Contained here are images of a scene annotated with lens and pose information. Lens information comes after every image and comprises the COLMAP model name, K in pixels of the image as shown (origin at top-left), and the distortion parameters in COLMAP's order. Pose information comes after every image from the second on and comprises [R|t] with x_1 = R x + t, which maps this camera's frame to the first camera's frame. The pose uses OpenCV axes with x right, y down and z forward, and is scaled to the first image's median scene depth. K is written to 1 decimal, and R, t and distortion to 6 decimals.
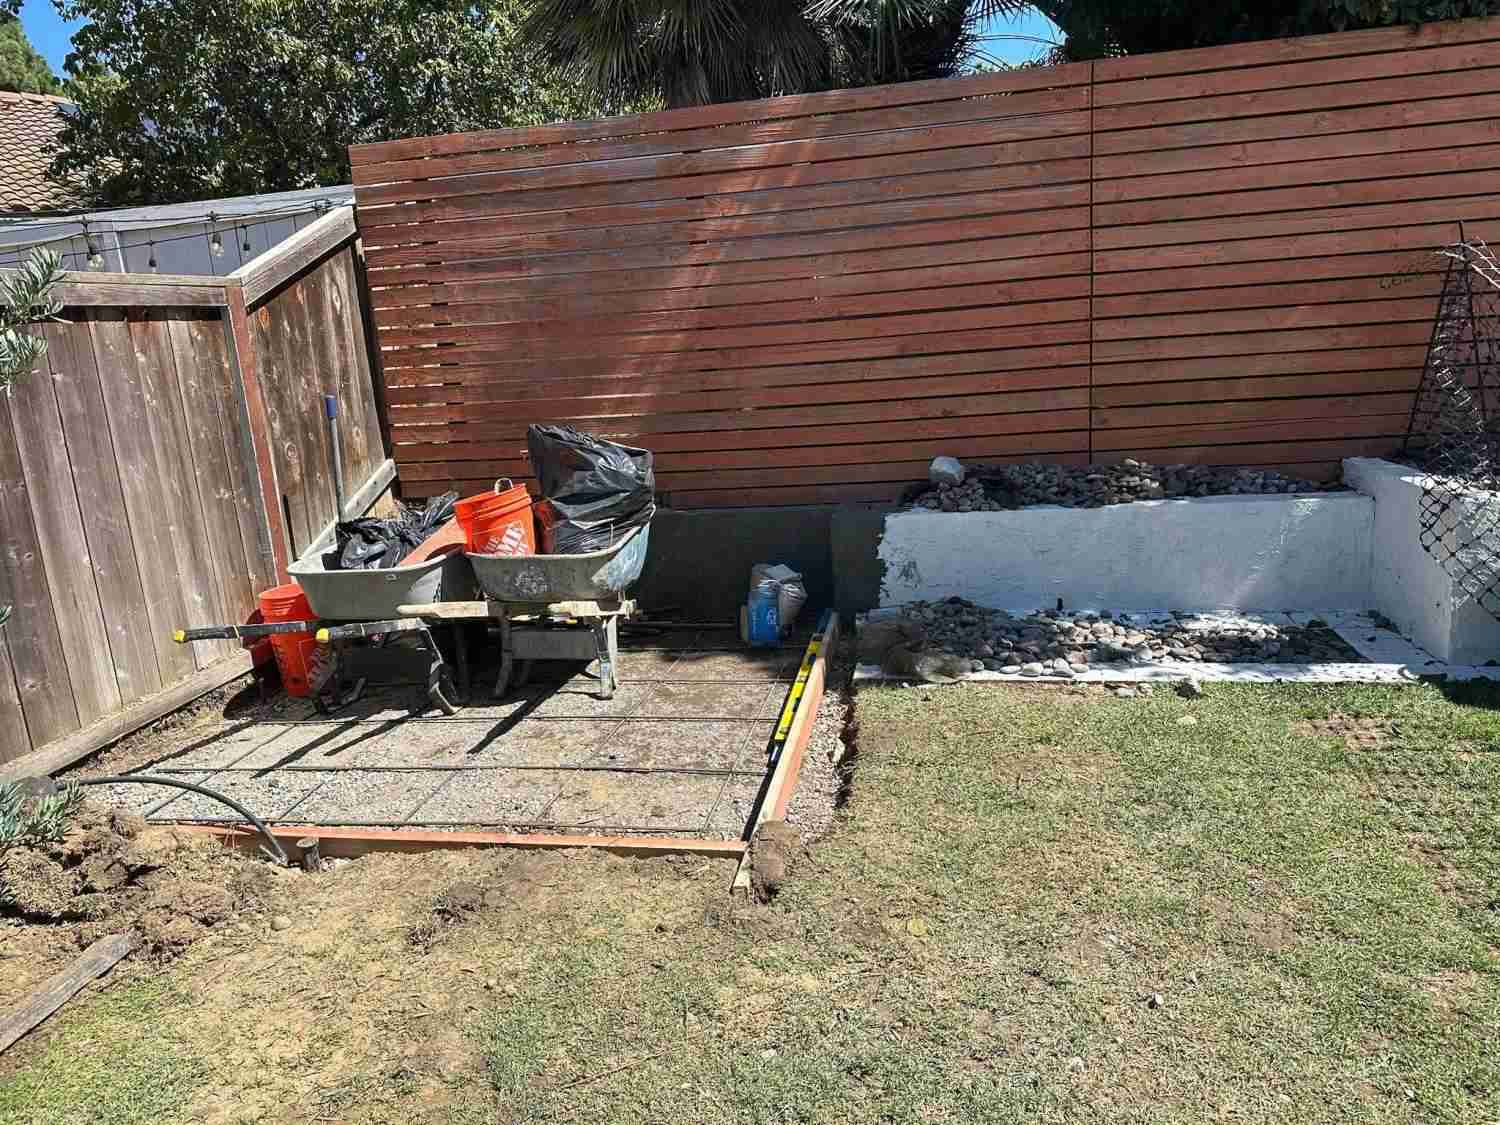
lens RADIAL K [[1058.3, 0, 748.3], [0, 1058.3, 574.4], [0, 0, 1]] dist [0.029938, -0.053814]
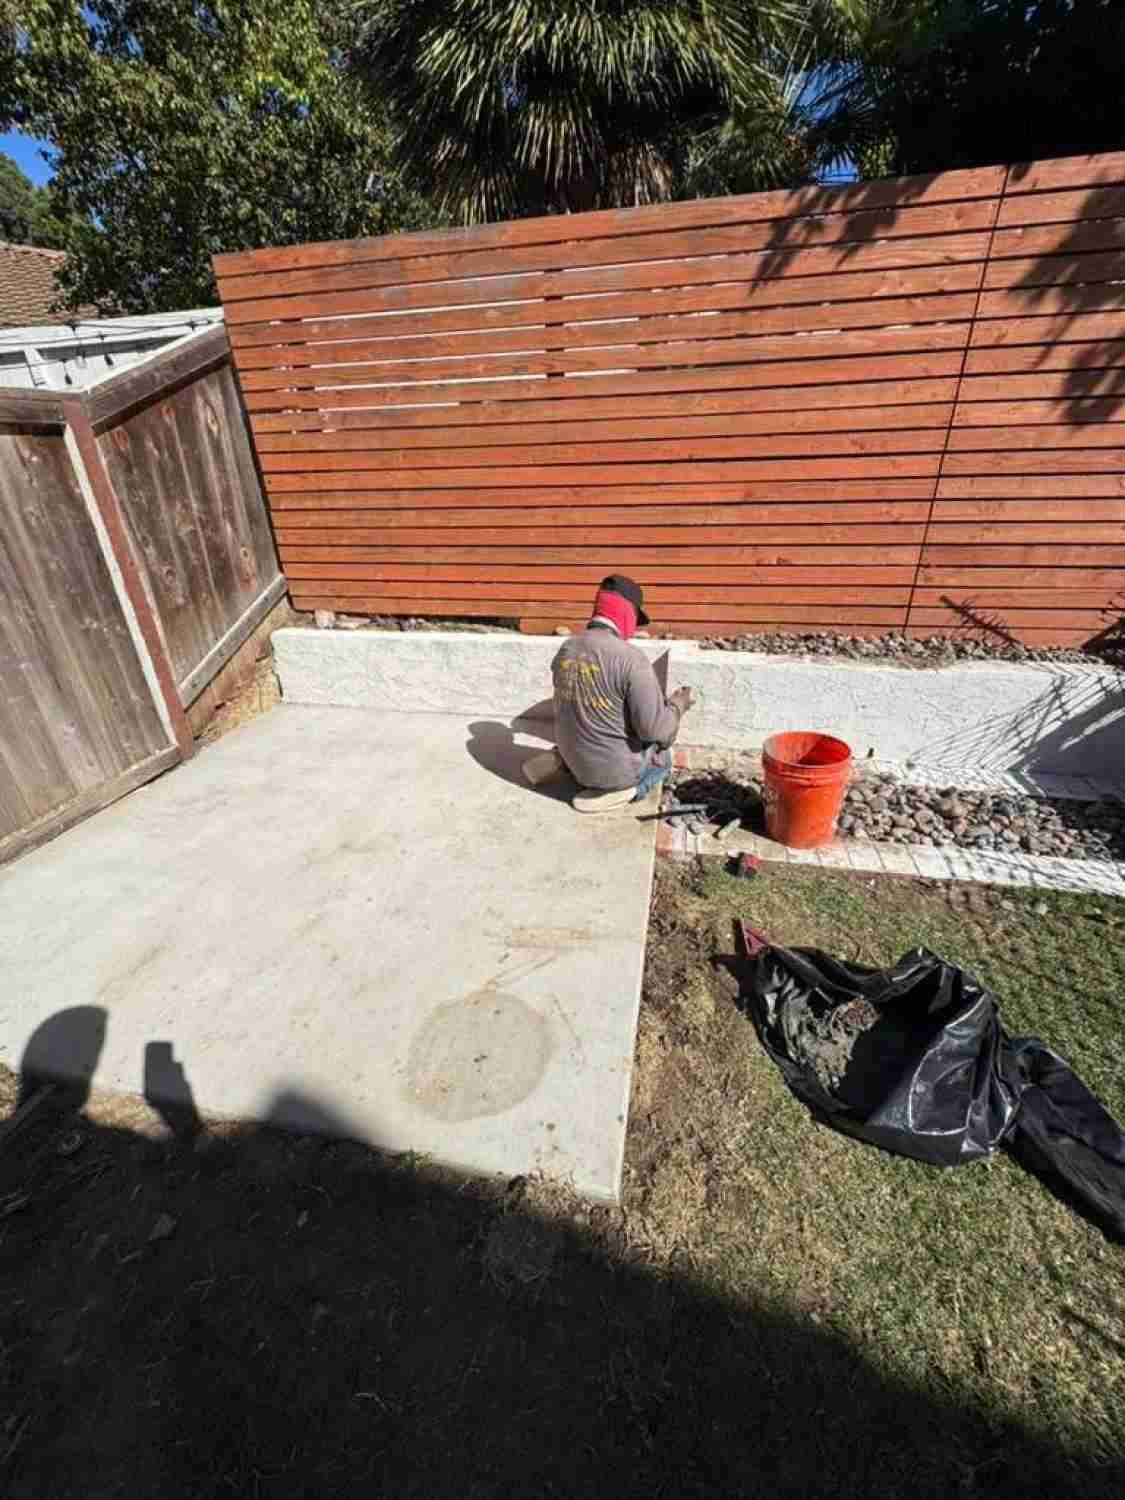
lens RADIAL K [[594.2, 0, 558.6], [0, 594.2, 755.8], [0, 0, 1]] dist [-0.015732, 0.005313]
pose [[0.999023, 0.044161, 0.001412, -0.030768], [-0.043227, 0.970295, 0.238031, -0.097509], [0.009142, -0.237859, 0.971257, 0.379376]]
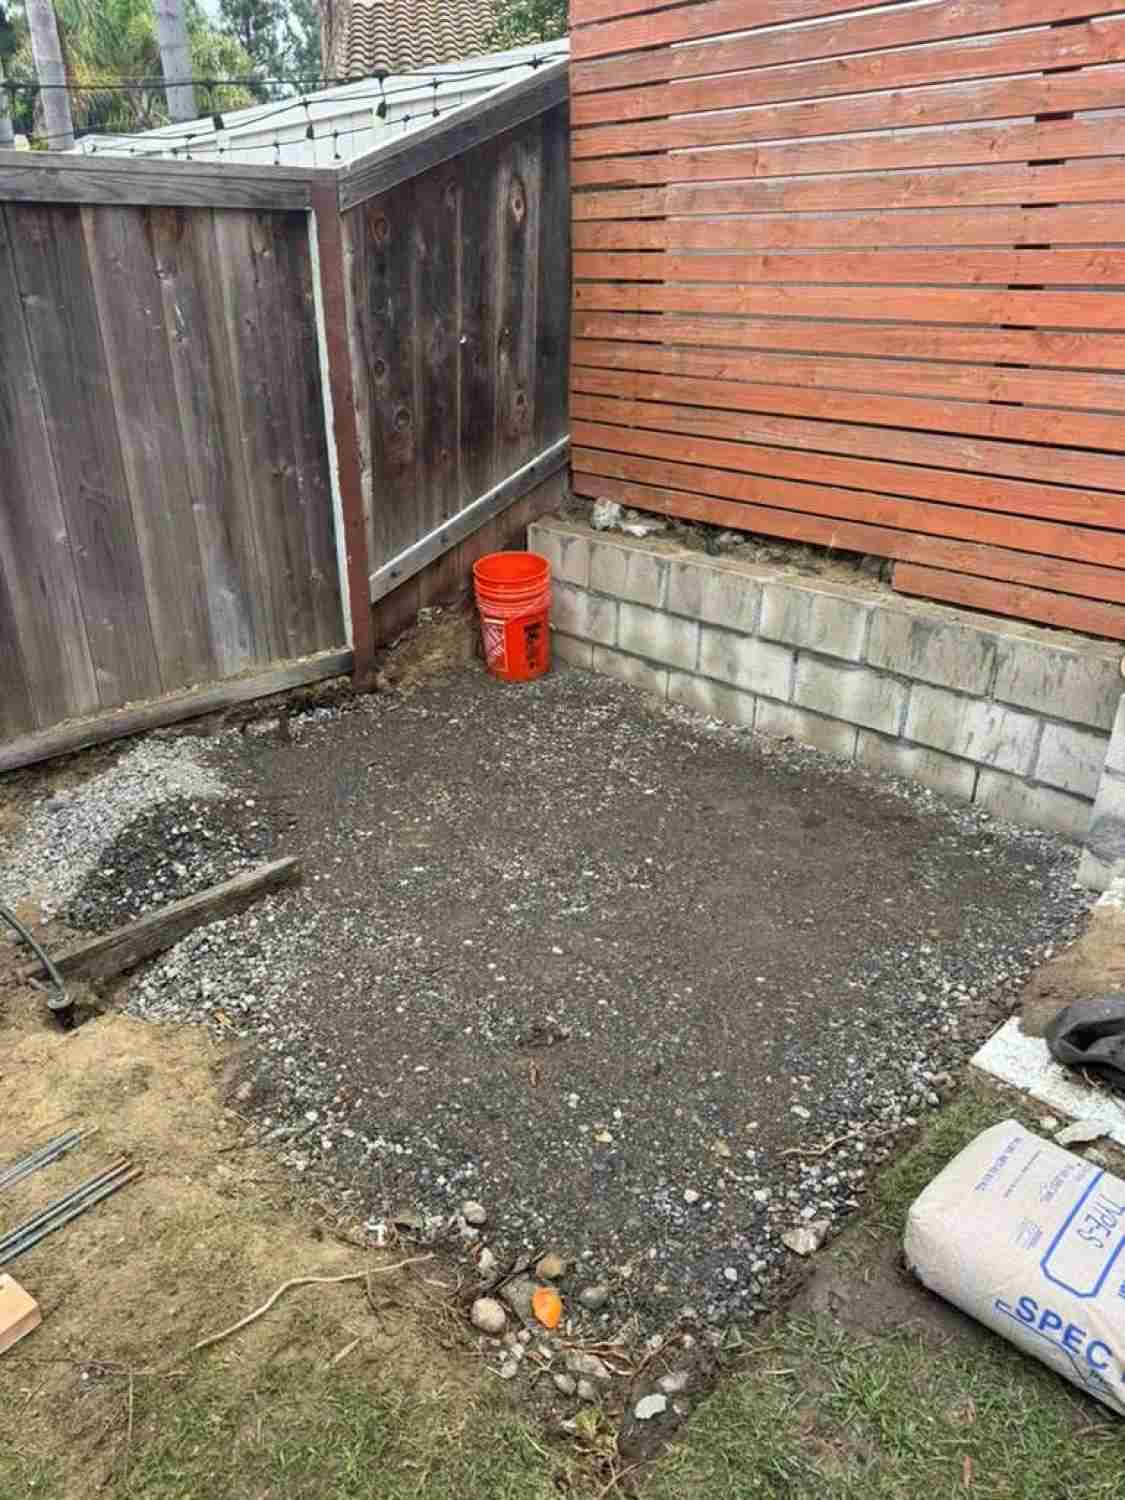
lens RADIAL K [[1046.3, 0, 541.6], [0, 1046.3, 771.3], [0, 0, 1]] dist [0.041152, -0.048477]
pose [[0.807889, 0.310452, -0.500933, 0.116806], [-0.181763, 0.939820, 0.289311, -0.114320], [0.560604, -0.142680, 0.815699, 0.392164]]
